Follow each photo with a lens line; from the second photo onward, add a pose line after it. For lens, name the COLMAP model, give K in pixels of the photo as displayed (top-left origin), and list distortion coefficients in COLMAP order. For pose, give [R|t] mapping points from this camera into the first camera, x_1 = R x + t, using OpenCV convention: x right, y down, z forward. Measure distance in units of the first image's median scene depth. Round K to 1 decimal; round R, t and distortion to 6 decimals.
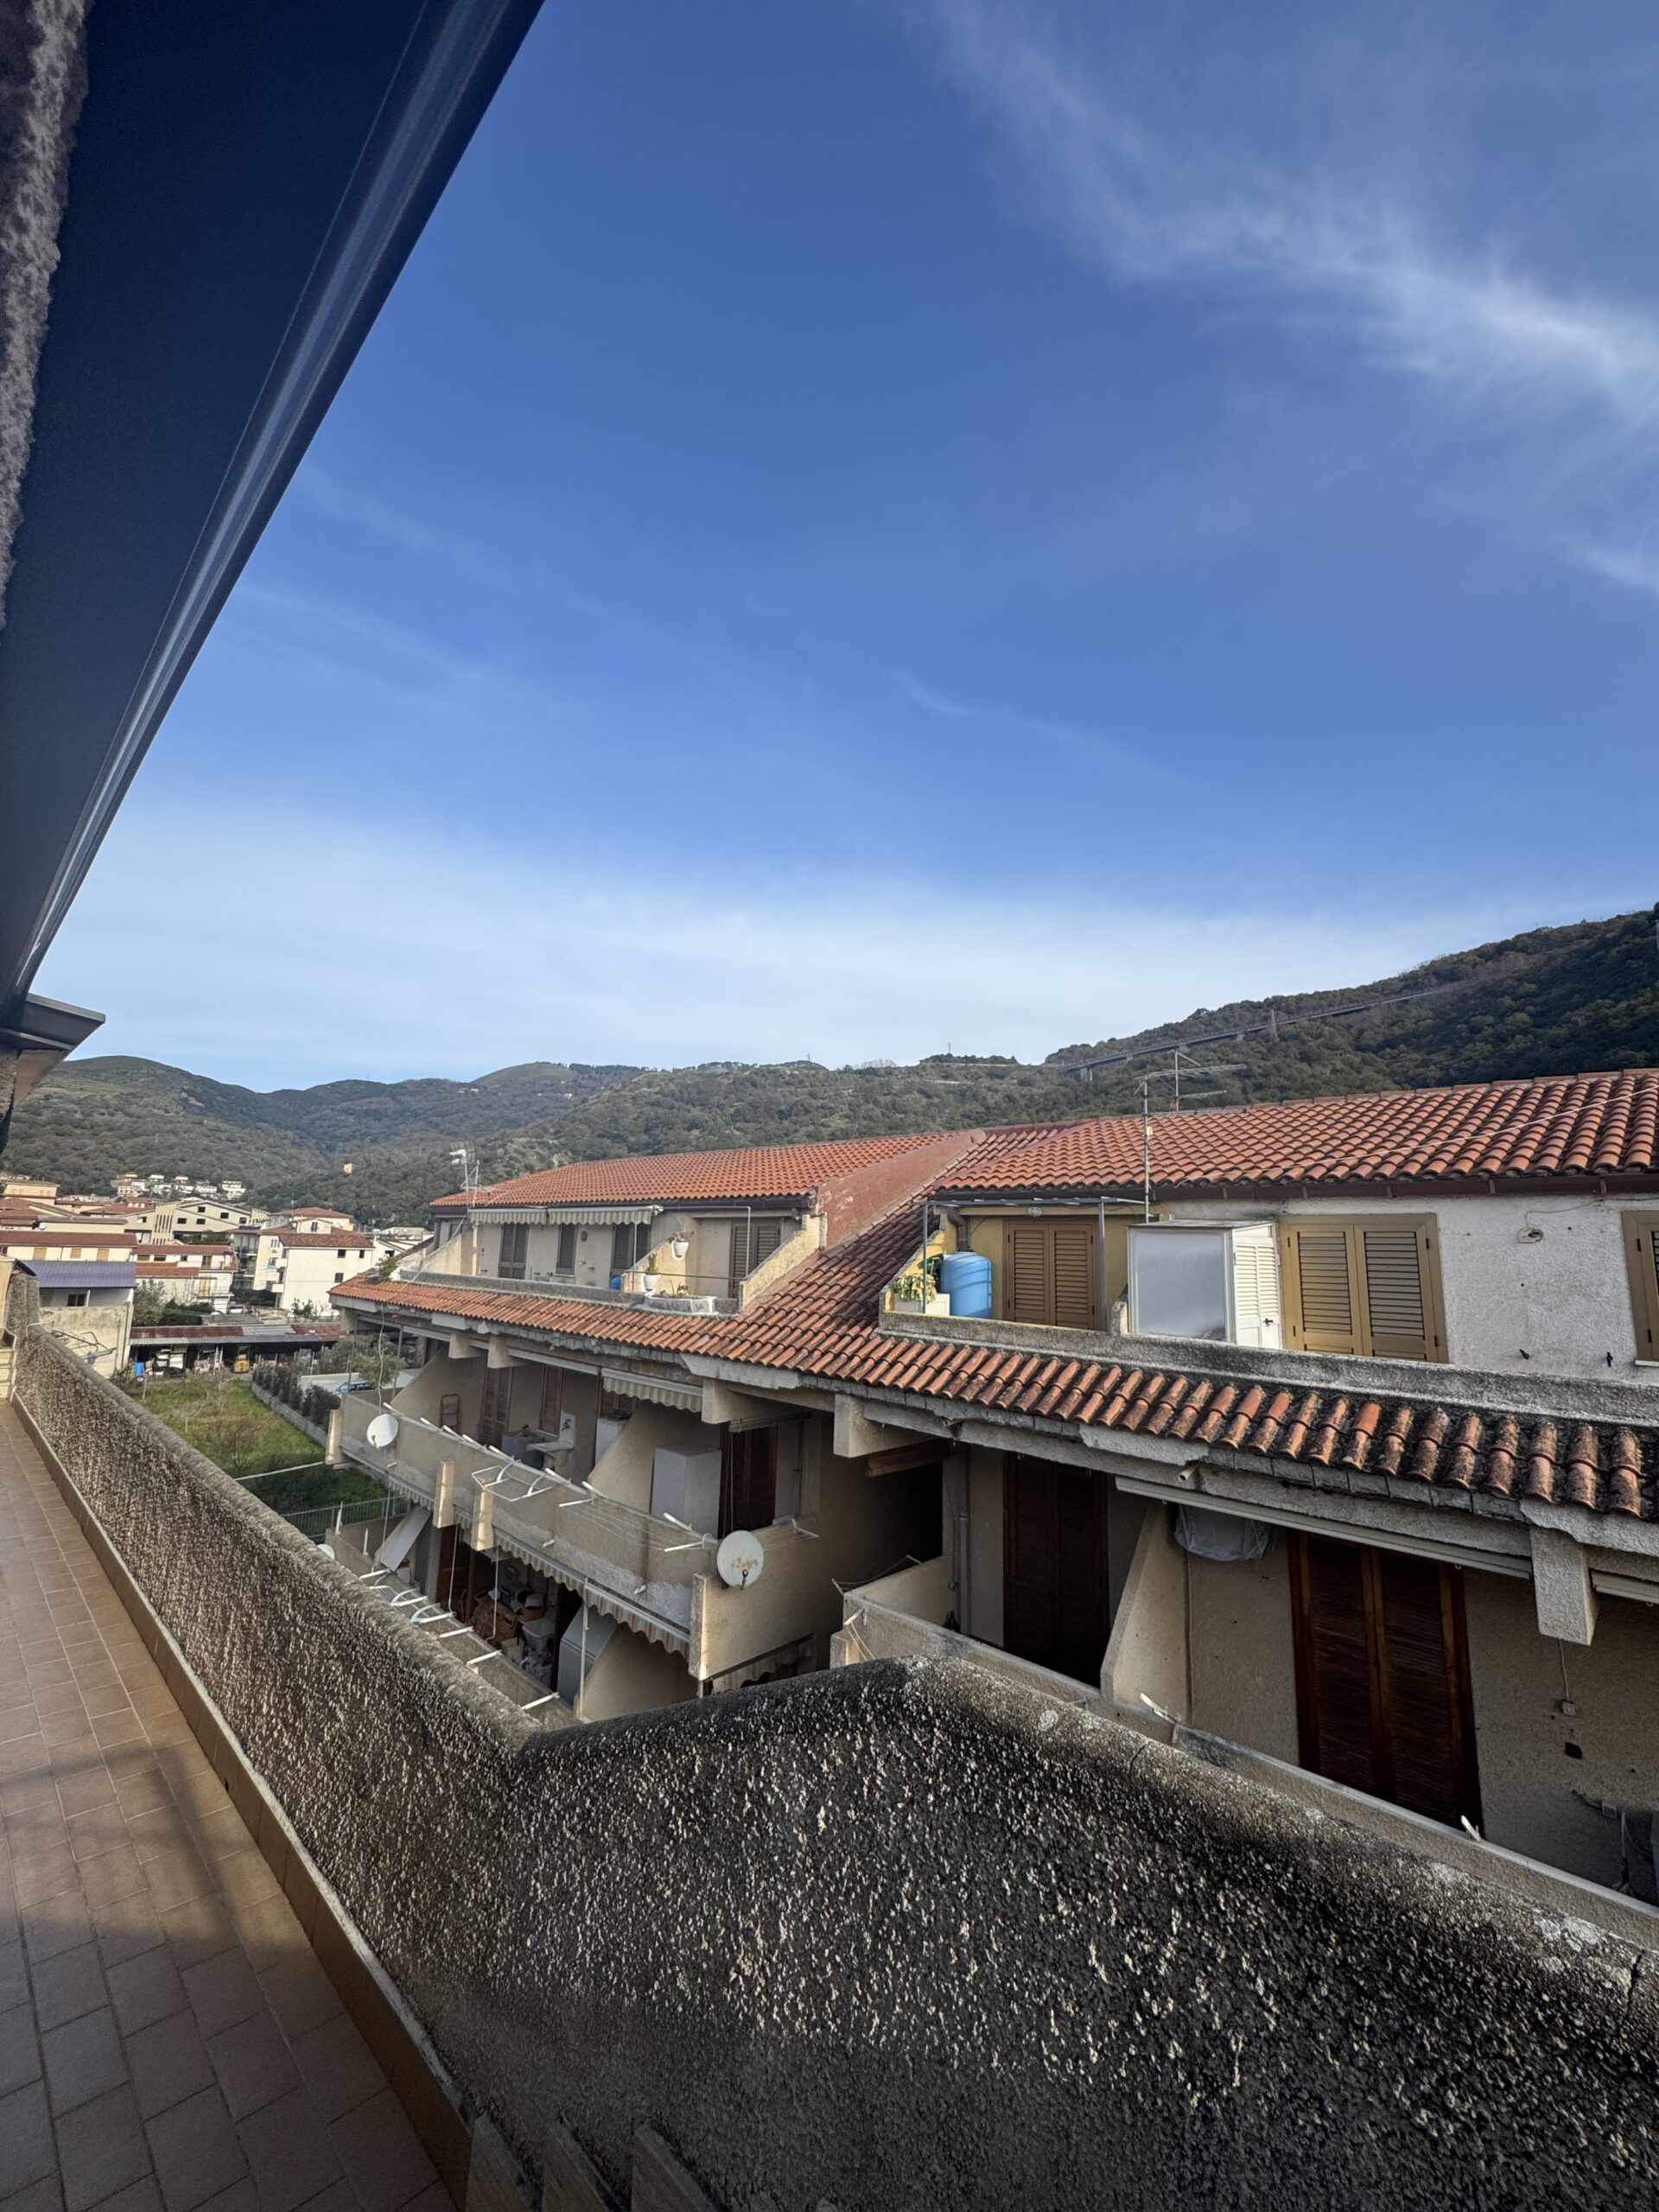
lens RADIAL K [[886.9, 0, 826.5], [0, 886.9, 1105.0], [0, 0, 1]] dist [-0.001831, 0.000413]
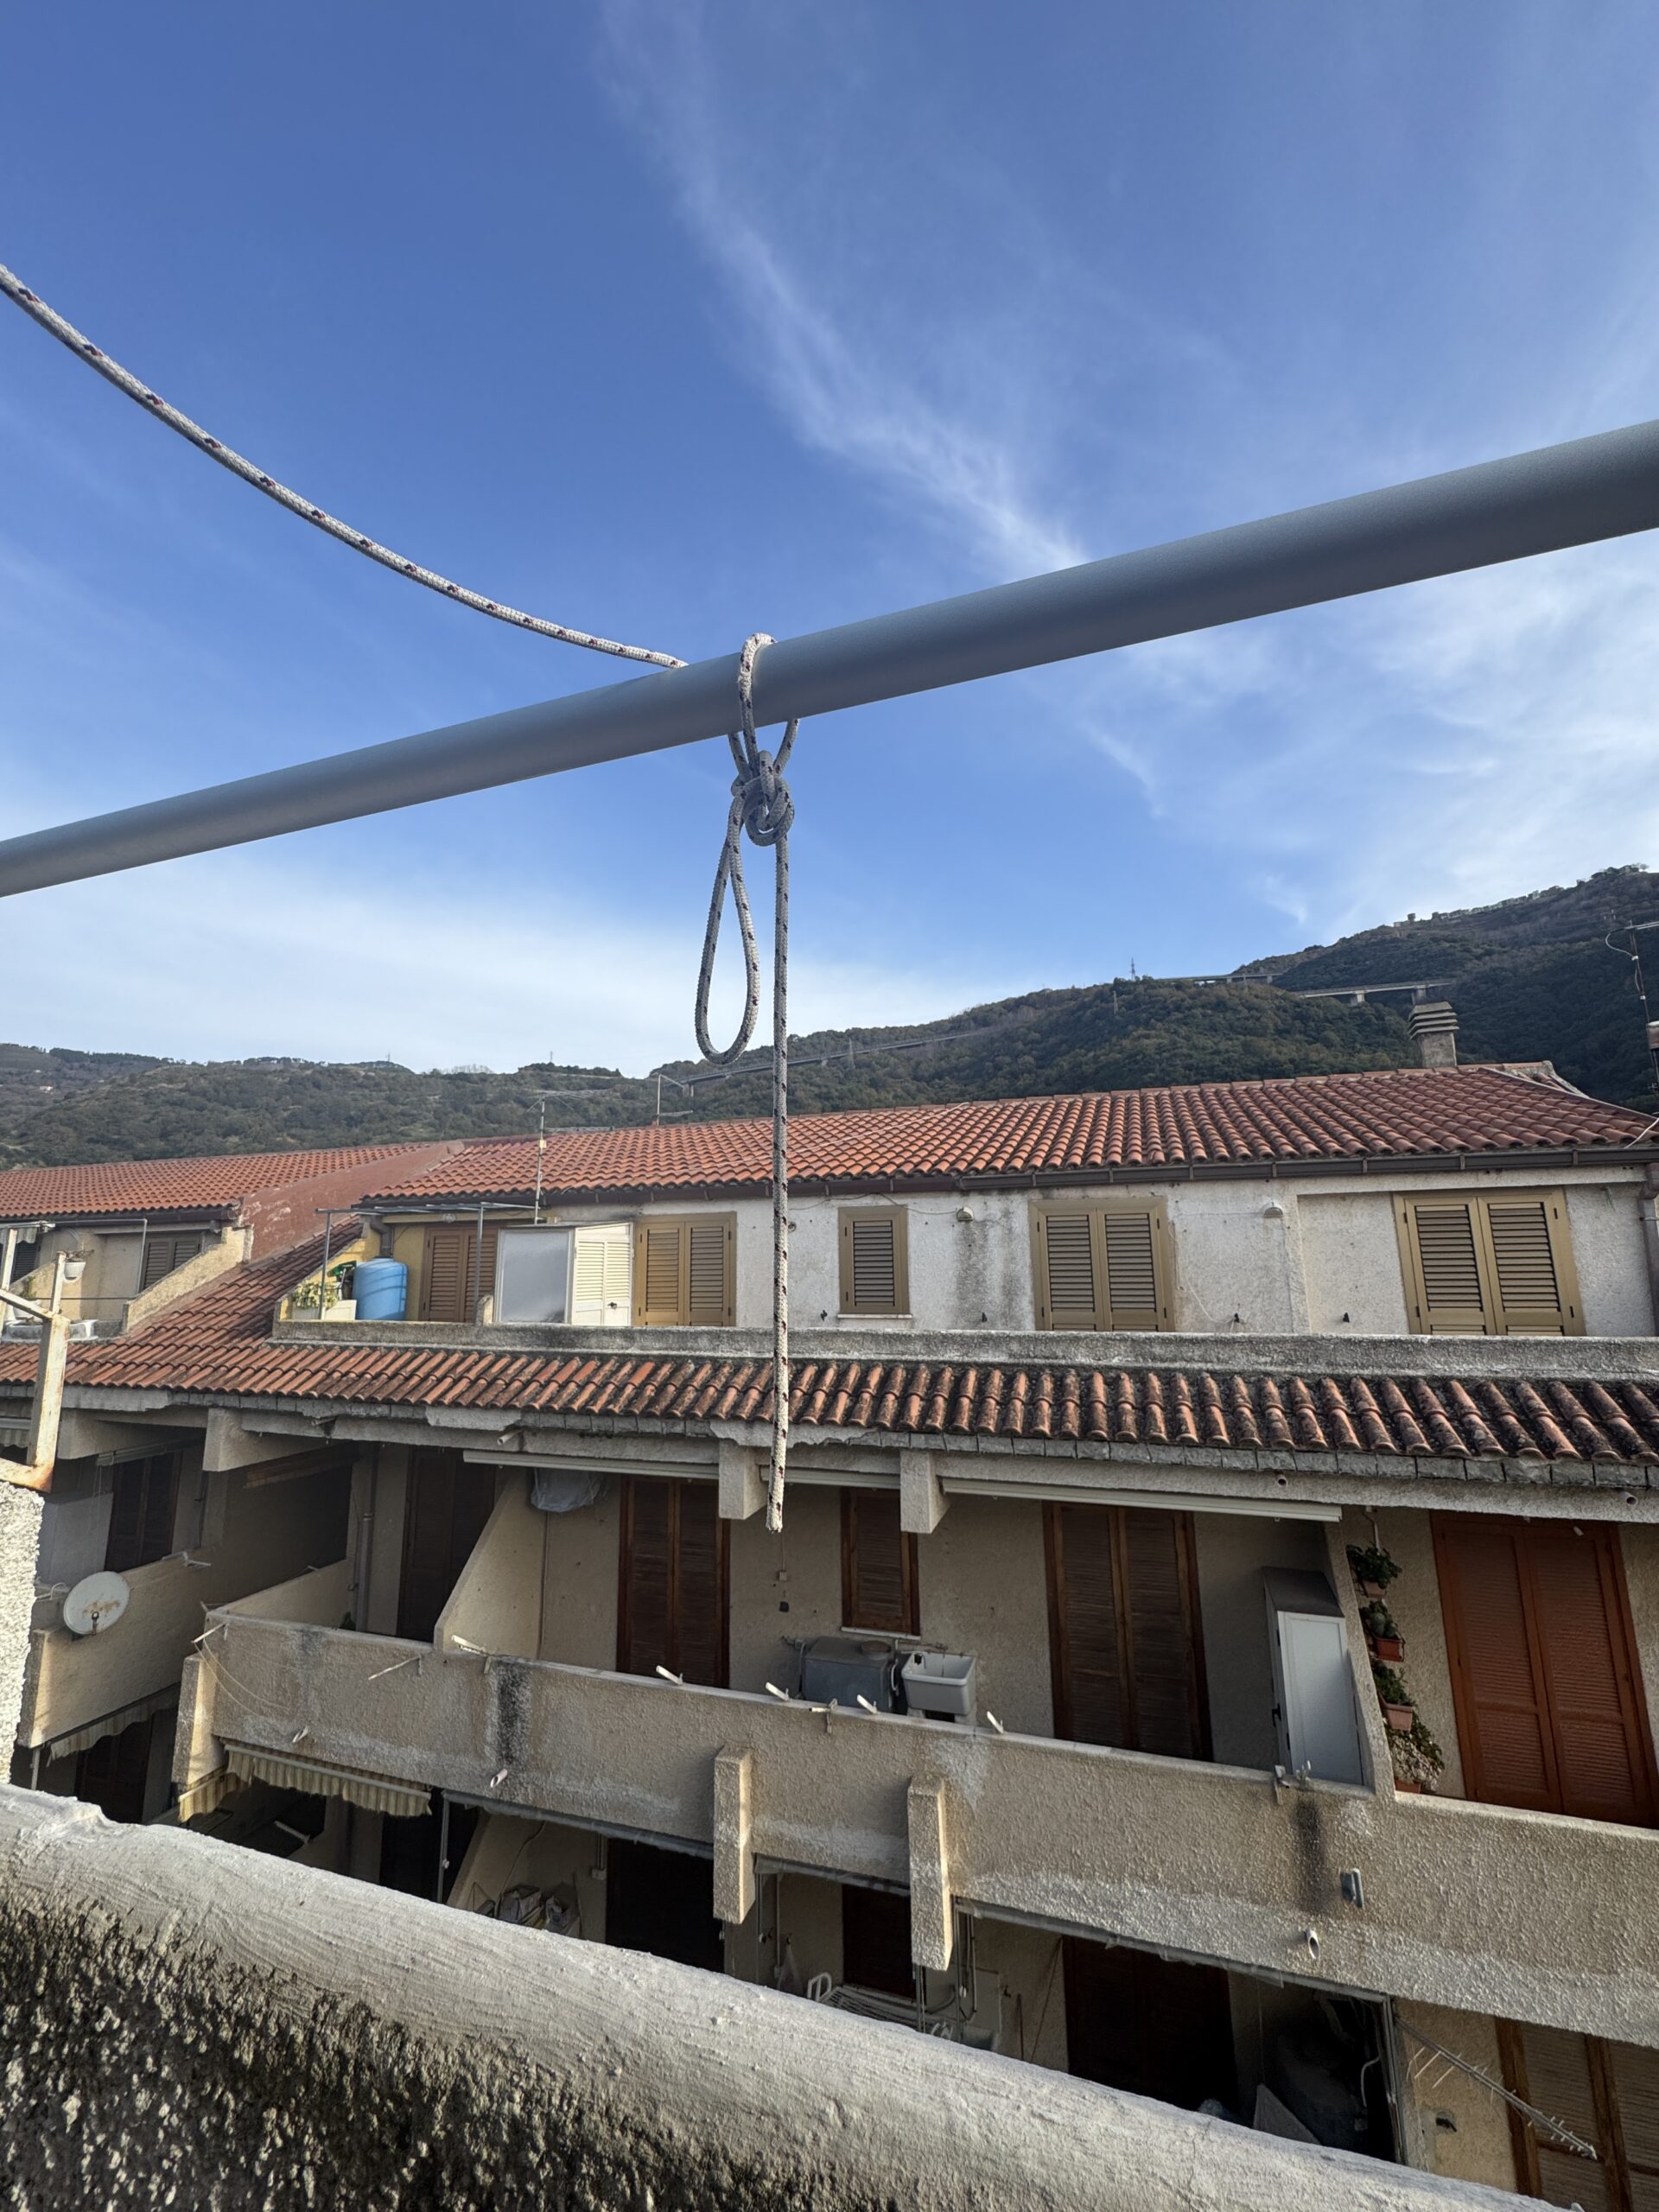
lens RADIAL K [[886.9, 0, 826.5], [0, 886.9, 1105.0], [0, 0, 1]] dist [-0.001831, 0.000413]
pose [[0.904510, 0.036031, 0.424928, 0.200199], [-0.029732, 0.999328, -0.021449, -0.007026], [-0.425416, 0.006767, 0.904973, -0.174499]]
